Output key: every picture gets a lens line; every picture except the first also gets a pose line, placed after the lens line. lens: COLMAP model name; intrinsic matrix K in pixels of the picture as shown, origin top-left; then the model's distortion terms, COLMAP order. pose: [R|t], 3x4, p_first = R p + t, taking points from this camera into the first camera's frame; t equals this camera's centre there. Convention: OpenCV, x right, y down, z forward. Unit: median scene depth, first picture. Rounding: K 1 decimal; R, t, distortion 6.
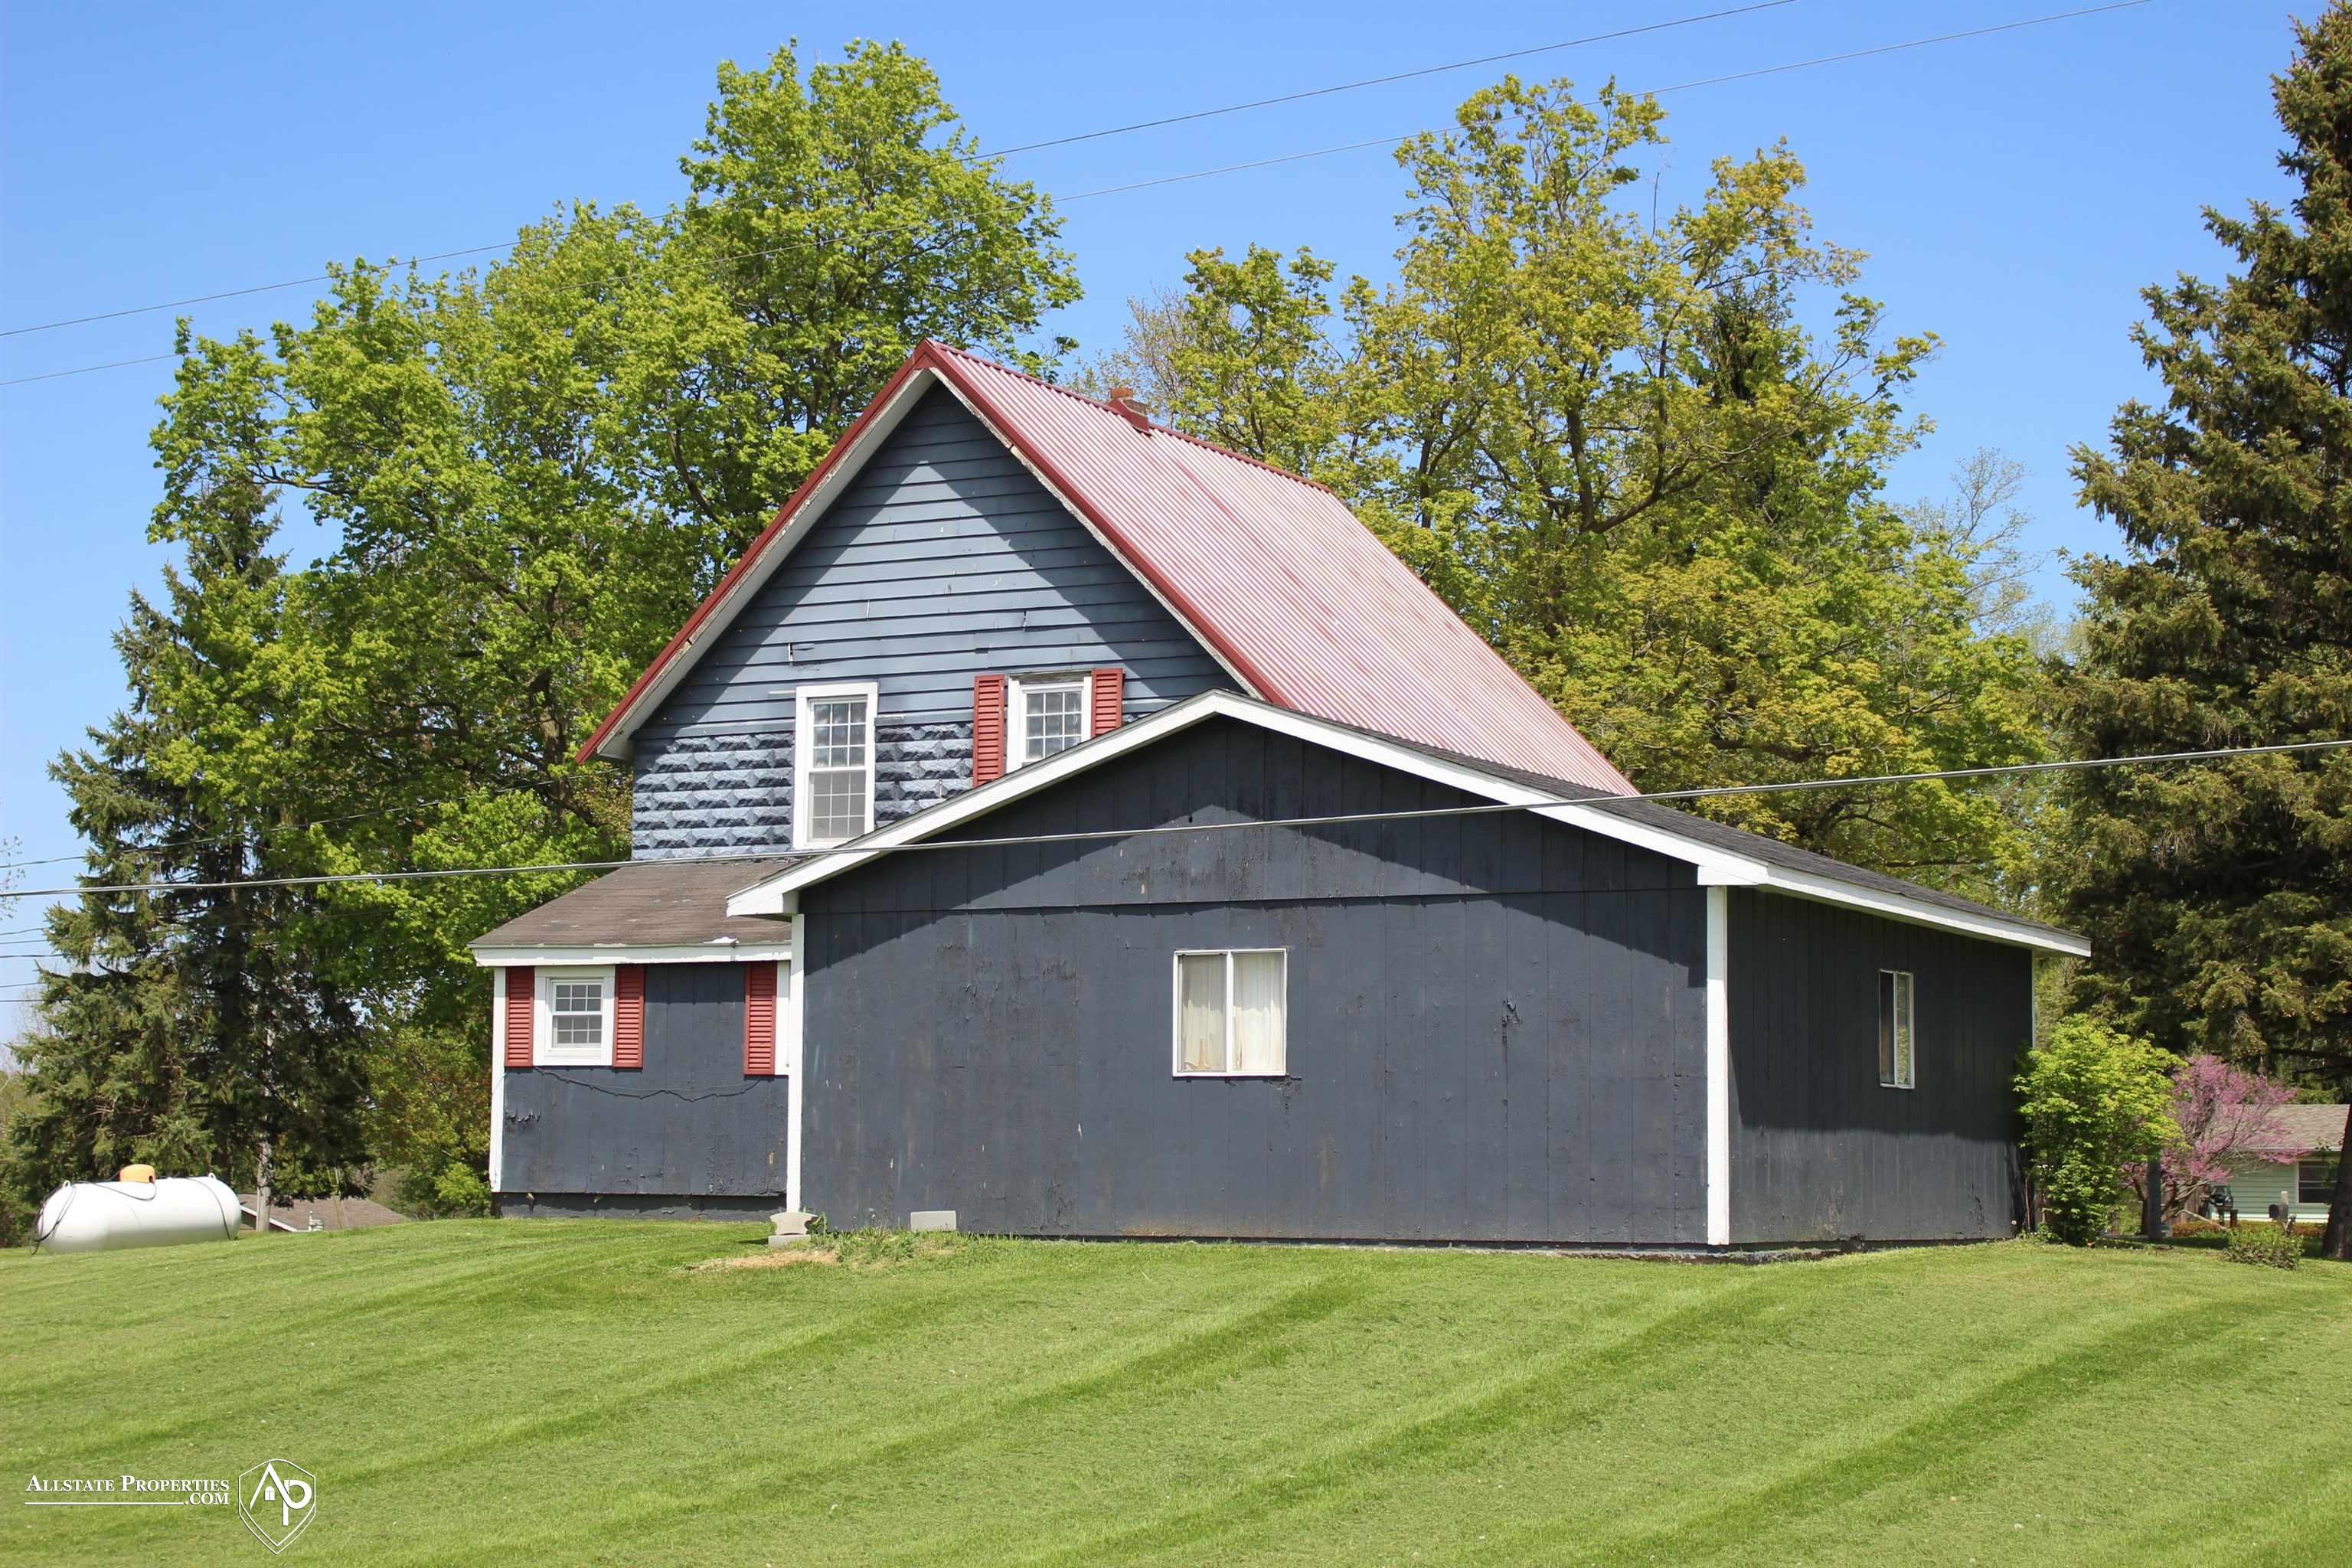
lens RADIAL K [[3990.0, 0, 1178.8], [0, 3990.0, 786.0], [0, 0, 1]] dist [-0.008708, 0.000000]
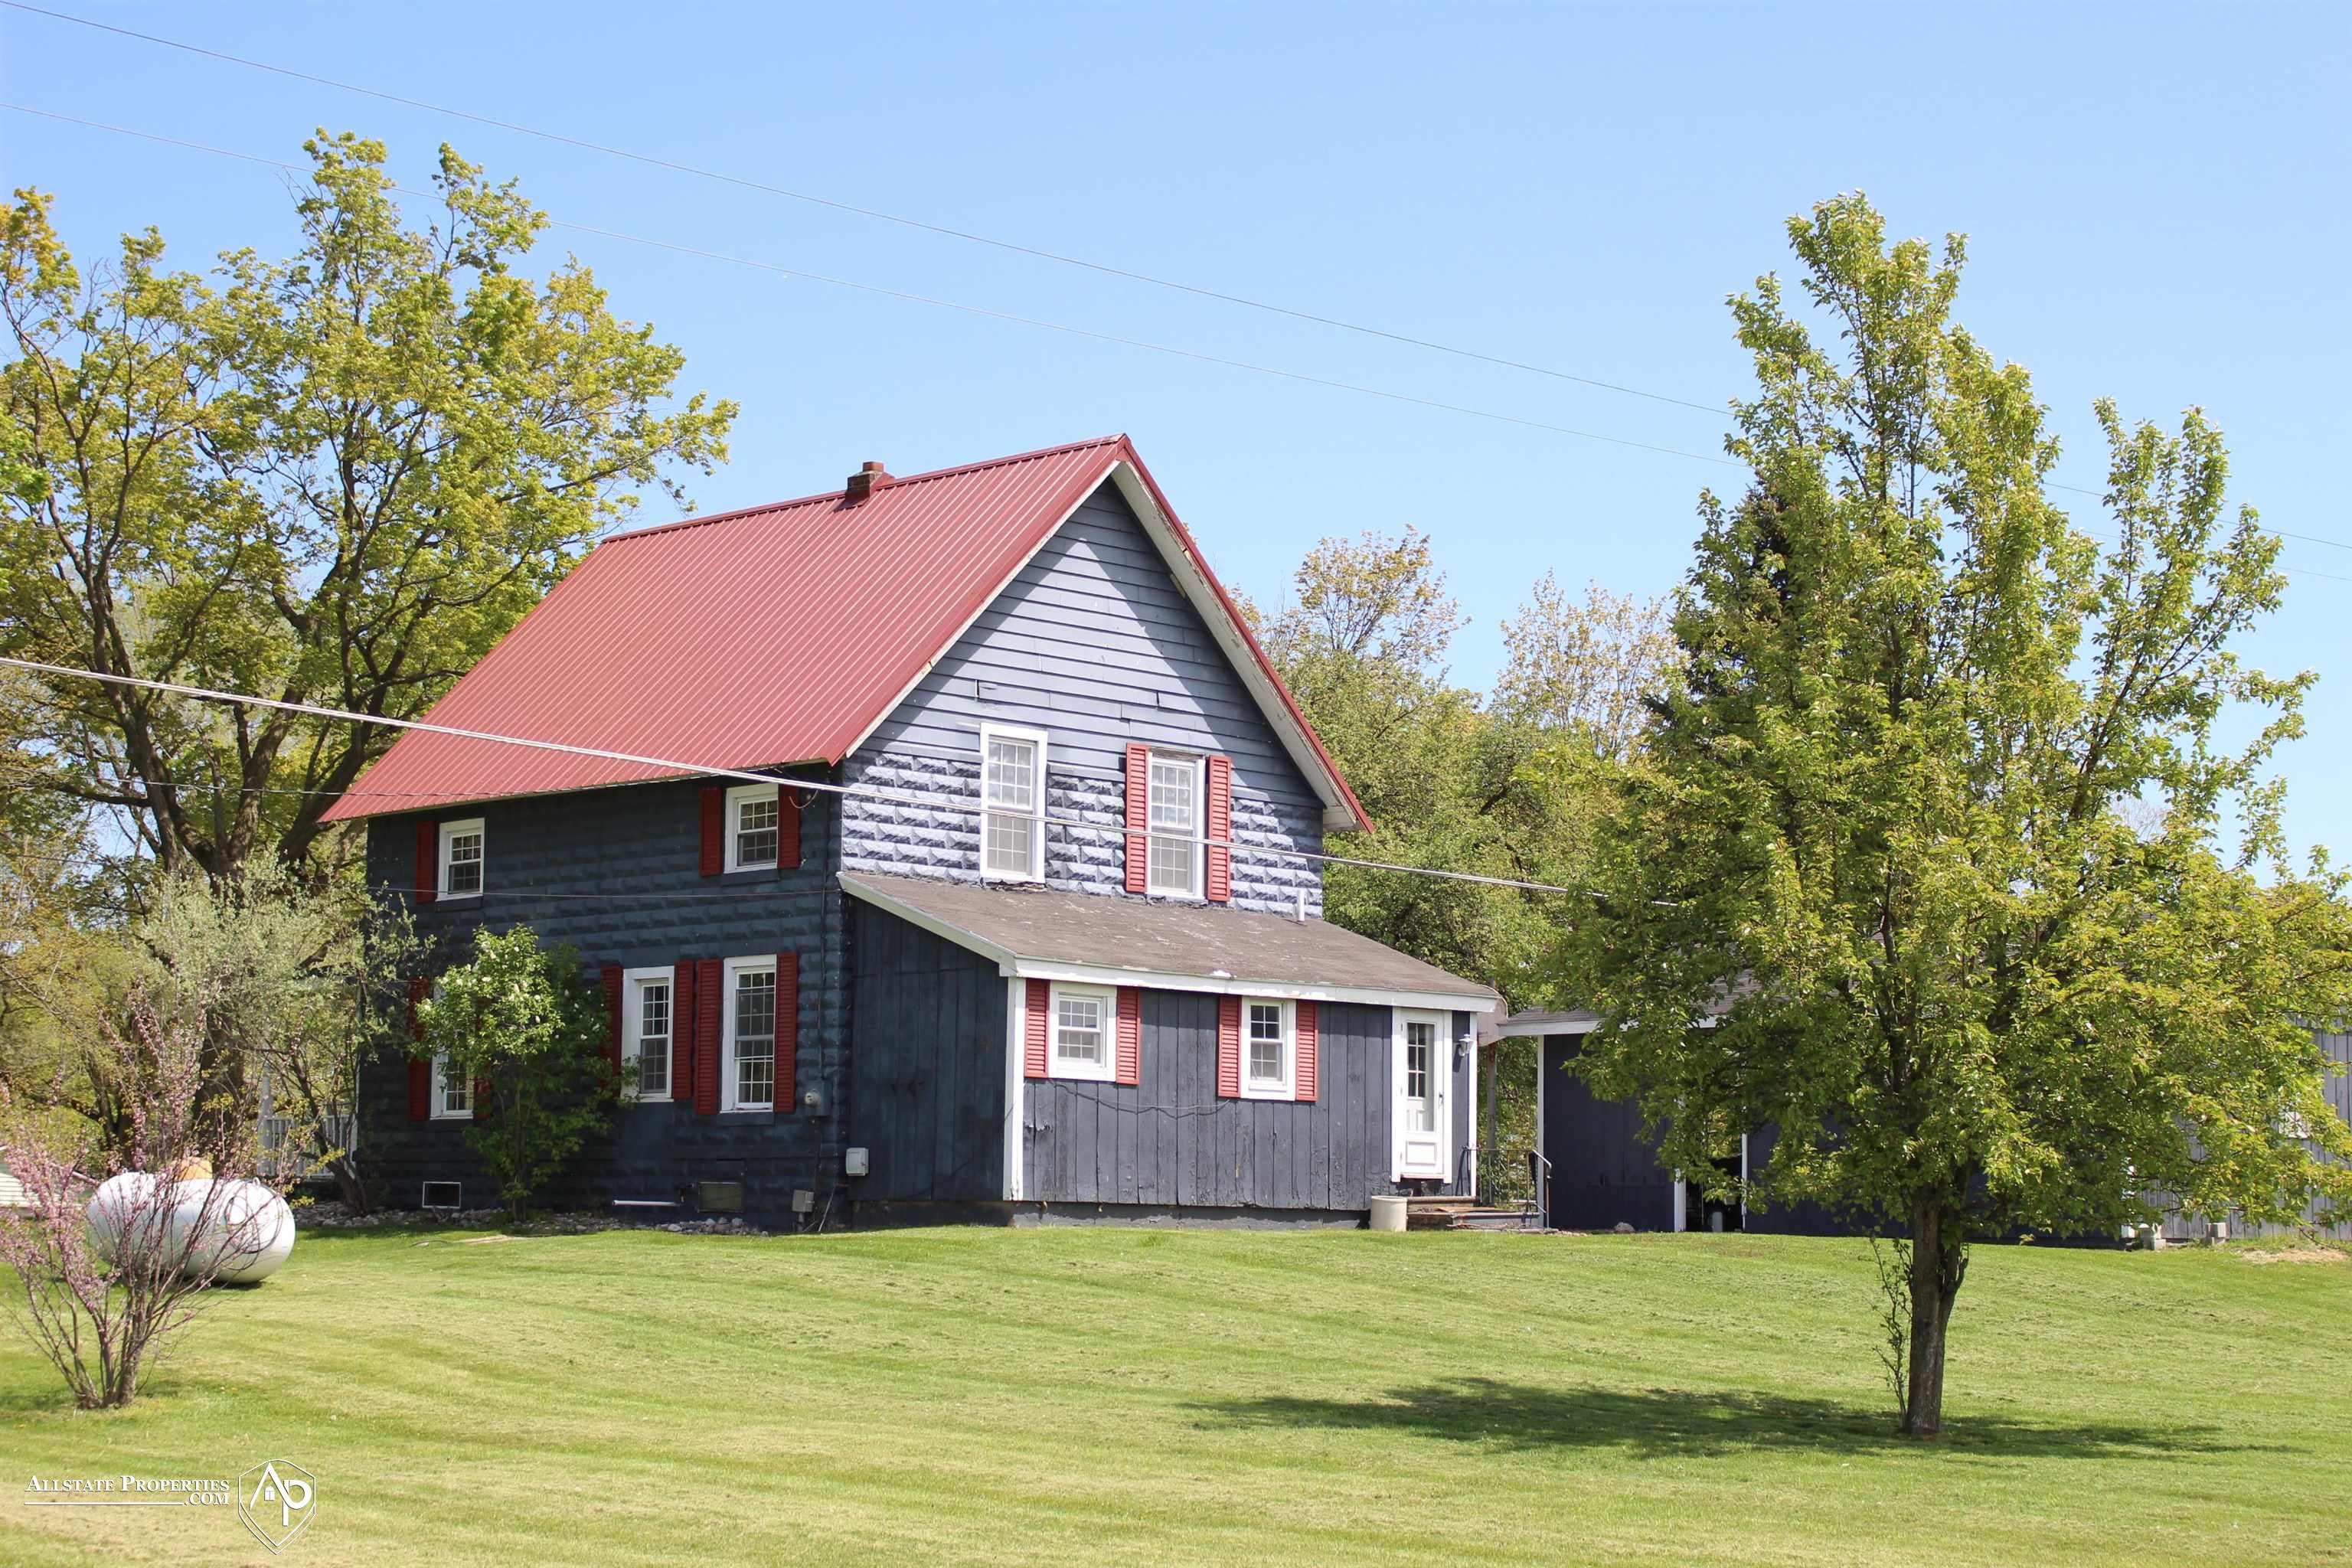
lens RADIAL K [[3798.2, 0, 1177.8], [0, 3798.2, 777.8], [0, 0, 1]] dist [-0.012232, 0.000000]
pose [[0.297419, 0.112142, 0.948138, -1.050057], [-0.103982, 0.990975, -0.084590, 0.070551], [-0.949068, -0.073431, 0.306396, 0.653475]]
